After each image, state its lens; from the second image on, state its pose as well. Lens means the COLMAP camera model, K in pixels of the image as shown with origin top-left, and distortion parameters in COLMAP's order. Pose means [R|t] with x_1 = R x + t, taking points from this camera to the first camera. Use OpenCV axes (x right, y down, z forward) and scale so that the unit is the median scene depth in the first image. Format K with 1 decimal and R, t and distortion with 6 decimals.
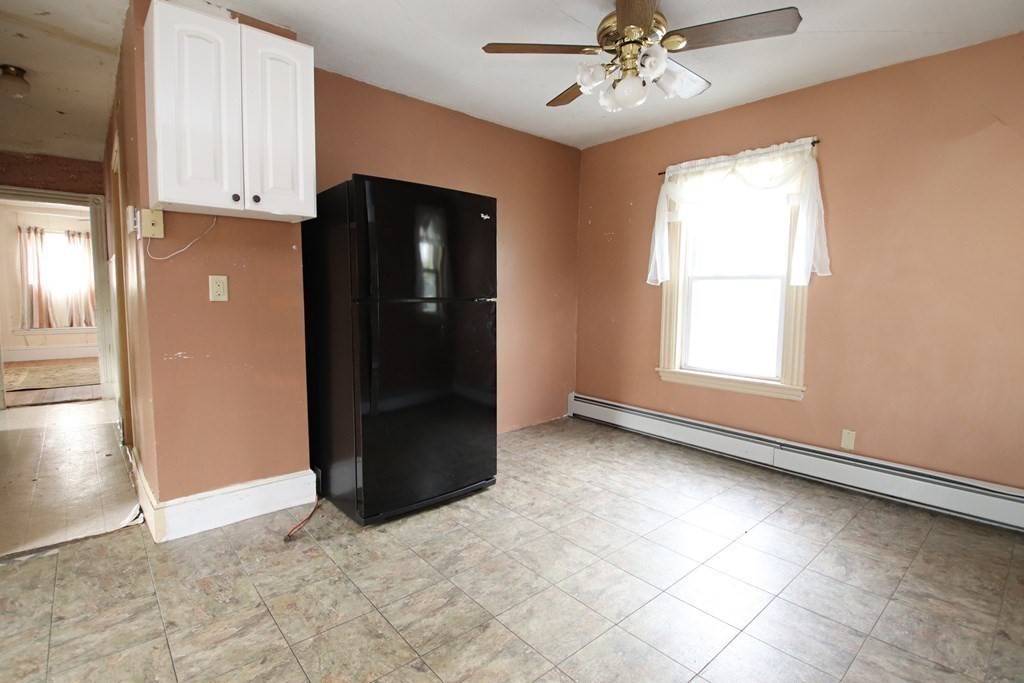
lens RADIAL K [[481.0, 0, 502.4], [0, 481.0, 344.1], [0, 0, 1]] dist [0.014836, -0.018900]
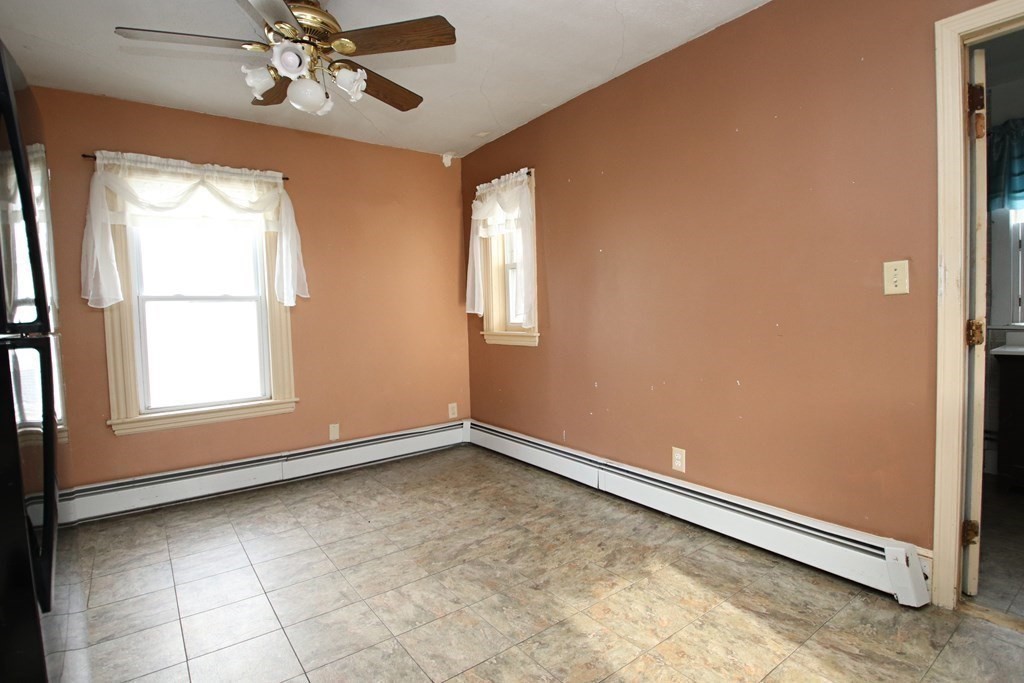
lens RADIAL K [[518.6, 0, 502.7], [0, 518.6, 344.8], [0, 0, 1]] dist [0.001939, -0.007736]
pose [[0.084700, -0.077763, 0.993367, -0.477939], [0.135889, 0.988537, 0.065798, -0.042210], [-0.987097, 0.129415, 0.094297, 0.391094]]
